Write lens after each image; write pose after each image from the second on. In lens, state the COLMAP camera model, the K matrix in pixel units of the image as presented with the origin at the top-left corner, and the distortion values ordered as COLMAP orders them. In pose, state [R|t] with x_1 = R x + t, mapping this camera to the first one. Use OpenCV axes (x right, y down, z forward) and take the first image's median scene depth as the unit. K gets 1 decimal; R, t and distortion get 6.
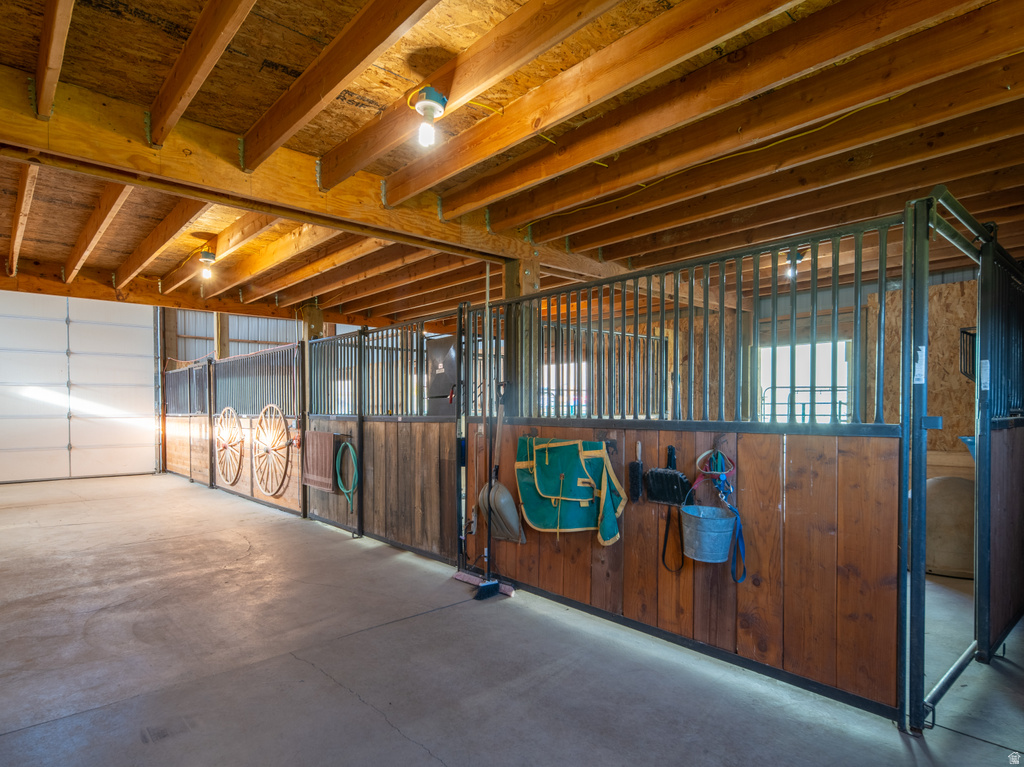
lens RADIAL K [[561.9, 0, 506.6], [0, 561.9, 415.4], [0, 0, 1]] dist [0.011516, -0.002185]
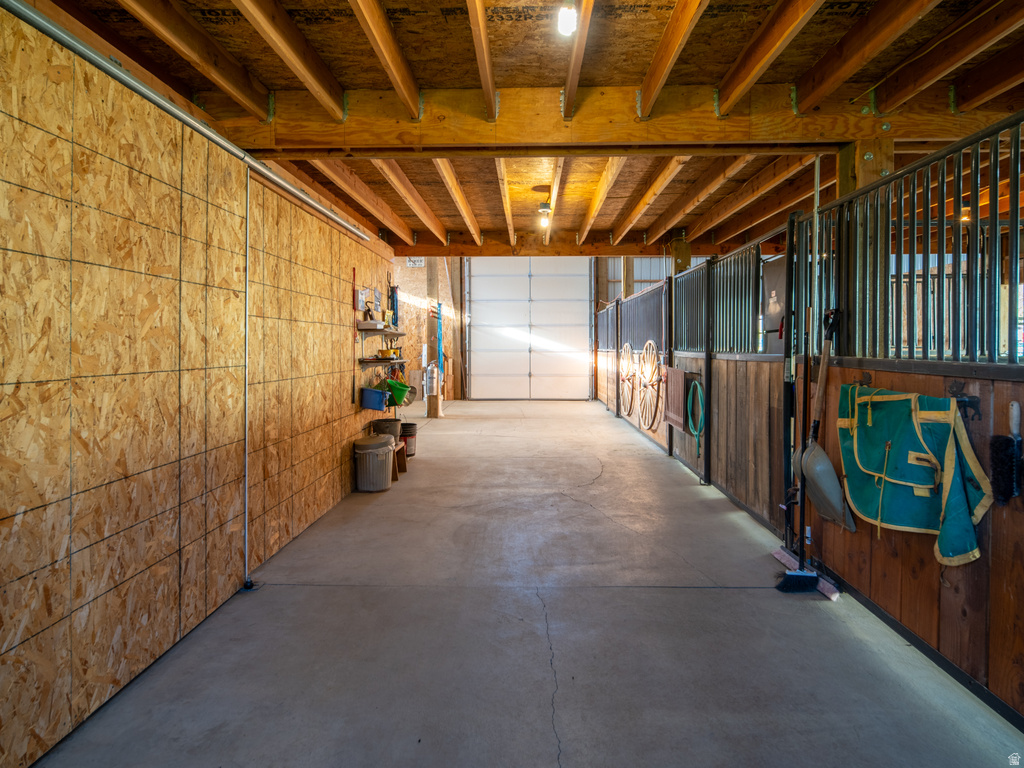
lens RADIAL K [[561.9, 0, 513.7], [0, 561.9, 347.1], [0, 0, 1]] dist [0.011516, -0.002185]
pose [[0.744214, 0.005194, -0.667921, 0.155967], [-0.010536, 0.999937, -0.003965, -0.001953], [0.667858, 0.009988, 0.744221, 0.136013]]
